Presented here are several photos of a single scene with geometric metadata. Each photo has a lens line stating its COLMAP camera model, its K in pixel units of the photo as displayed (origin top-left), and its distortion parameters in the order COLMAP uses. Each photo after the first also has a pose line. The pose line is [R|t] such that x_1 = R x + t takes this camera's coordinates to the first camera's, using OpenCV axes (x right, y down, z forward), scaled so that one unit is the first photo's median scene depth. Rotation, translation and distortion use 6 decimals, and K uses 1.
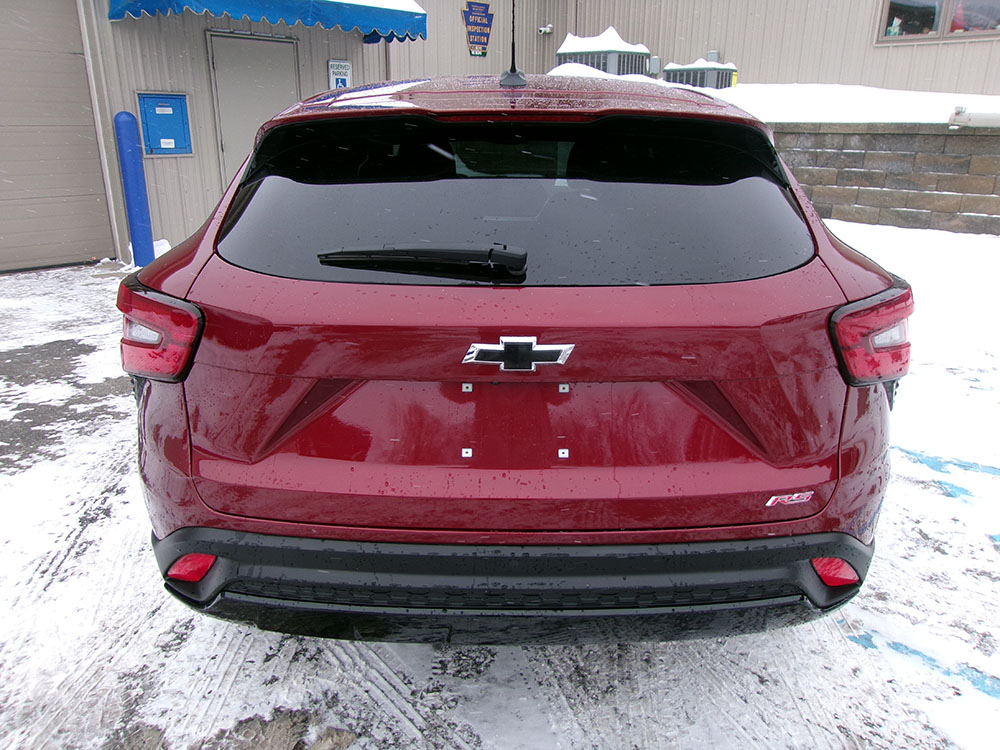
lens RADIAL K [[787.5, 0, 497.8], [0, 787.5, 375.2], [0, 0, 1]] dist [0.008960, 0.004460]
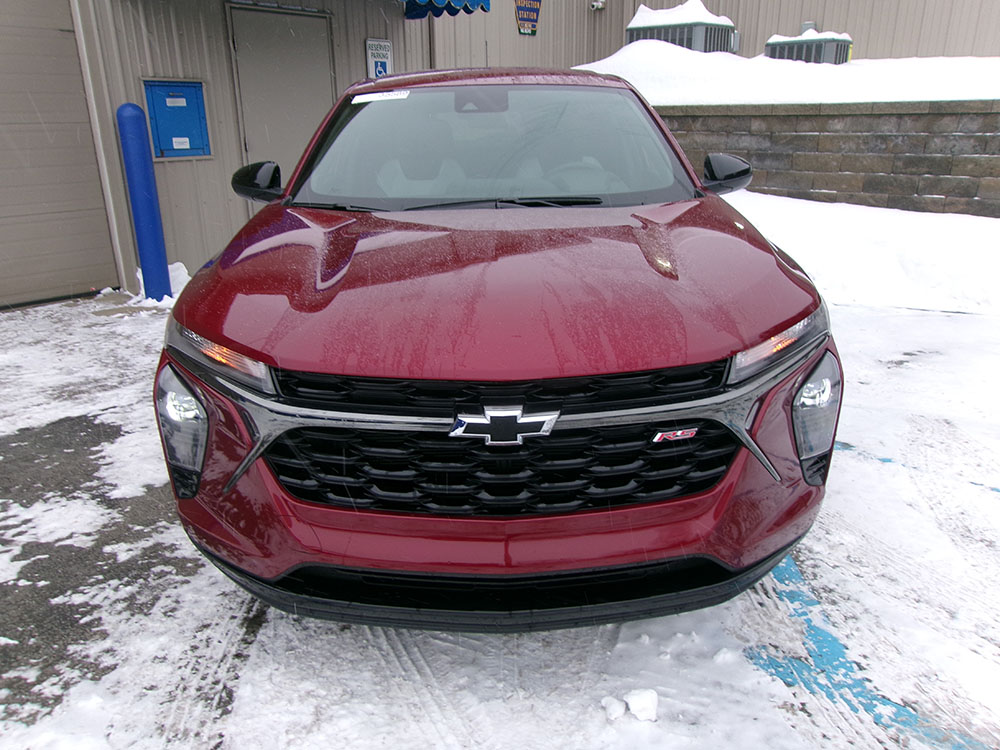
lens RADIAL K [[787.5, 0, 500.7], [0, 787.5, 373.7], [0, 0, 1]] dist [0.008960, 0.004460]
pose [[0.999003, -0.030558, 0.032534, -0.172550], [0.030405, 0.999524, 0.005196, -0.072800], [-0.032677, -0.004201, 0.999457, 0.252182]]
